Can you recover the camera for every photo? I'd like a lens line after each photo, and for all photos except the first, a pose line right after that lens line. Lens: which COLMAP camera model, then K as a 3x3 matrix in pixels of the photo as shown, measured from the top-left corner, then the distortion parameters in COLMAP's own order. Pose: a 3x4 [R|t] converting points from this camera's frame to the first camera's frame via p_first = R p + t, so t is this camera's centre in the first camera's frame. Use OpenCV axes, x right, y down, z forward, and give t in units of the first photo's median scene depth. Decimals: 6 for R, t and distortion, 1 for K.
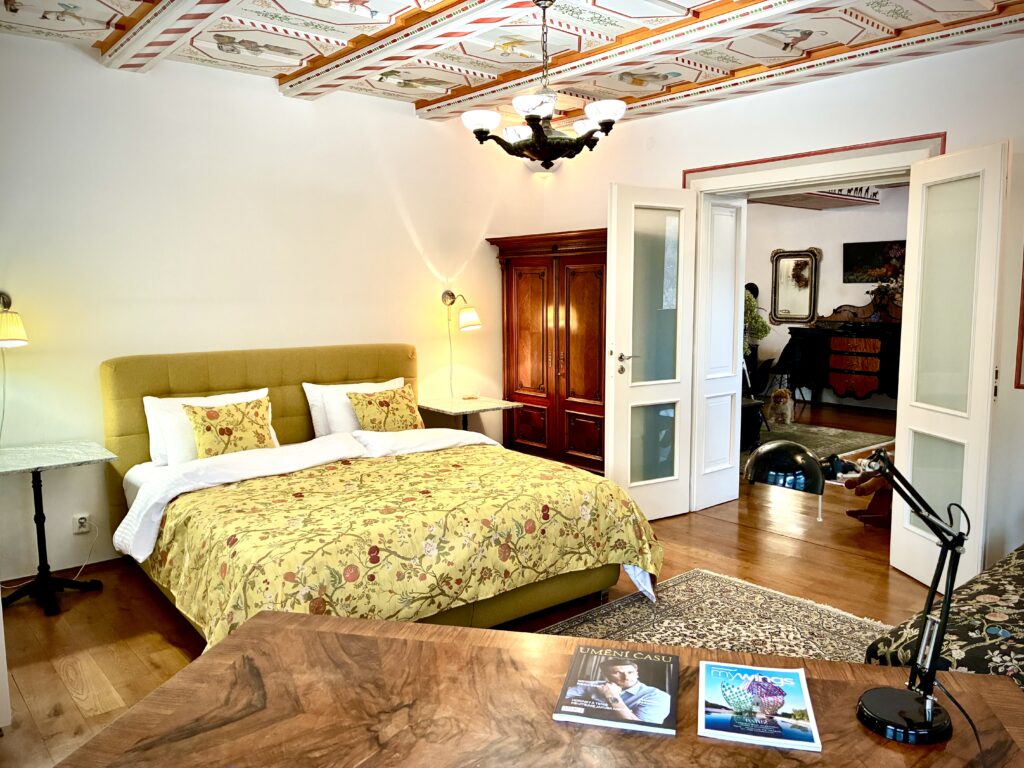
lens RADIAL K [[773.6, 0, 518.0], [0, 773.6, 372.4], [0, 0, 1]] dist [0.048923, -0.080329]
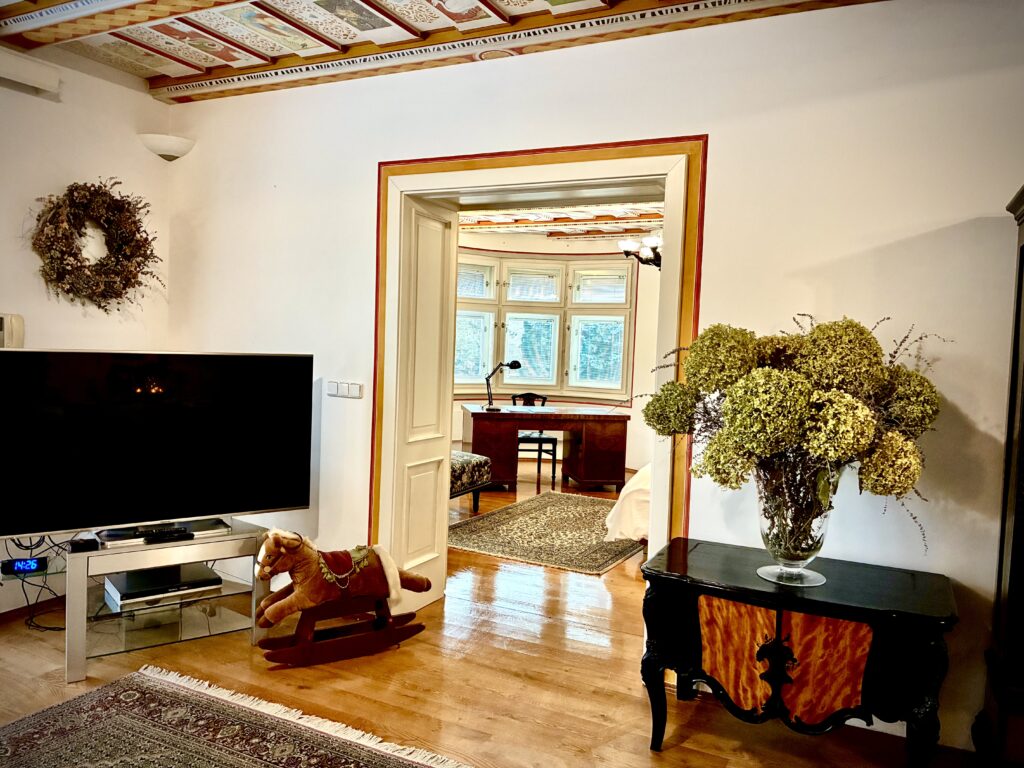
lens RADIAL K [[773.6, 0, 518.0], [0, 773.6, 372.4], [0, 0, 1]] dist [0.048923, -0.080329]
pose [[-0.932693, -0.018490, -0.360198, 0.327448], [-0.075239, 0.986688, 0.144175, -0.085779], [0.352737, 0.161572, -0.921668, 0.842788]]
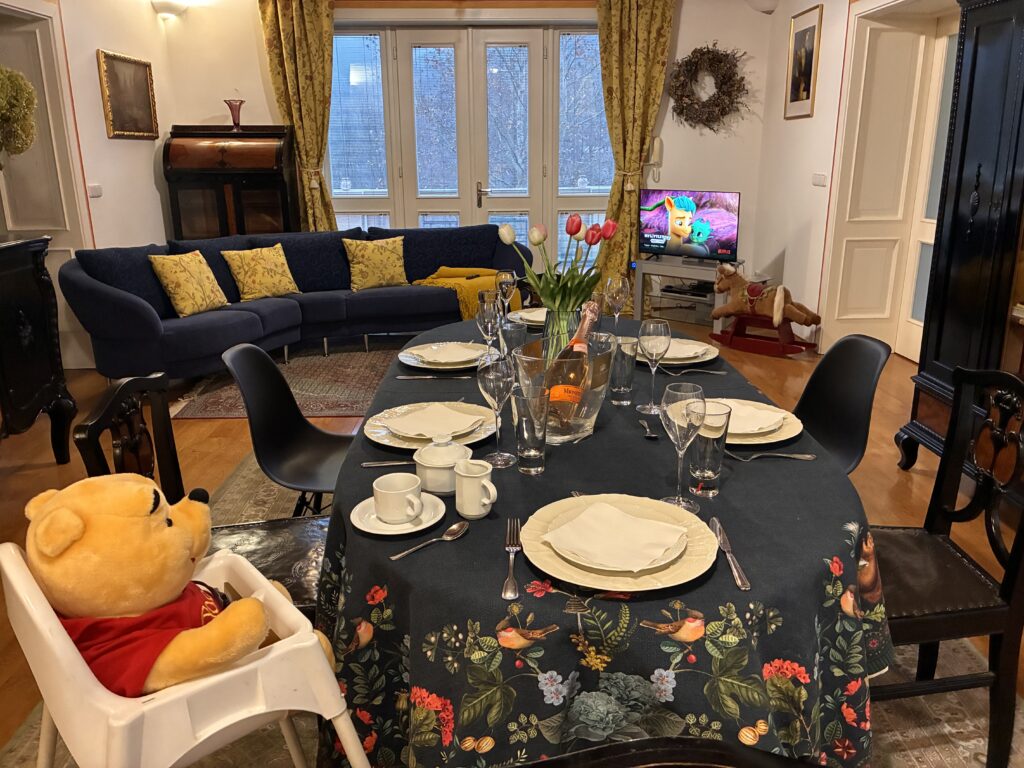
lens RADIAL K [[773.6, 0, 518.0], [0, 773.6, 372.4], [0, 0, 1]] dist [0.048923, -0.080329]
pose [[-0.767765, -0.169809, 0.617820, 0.073763], [0.074612, 0.933987, 0.349429, -0.092132], [-0.636372, 0.314376, -0.704413, 0.994639]]
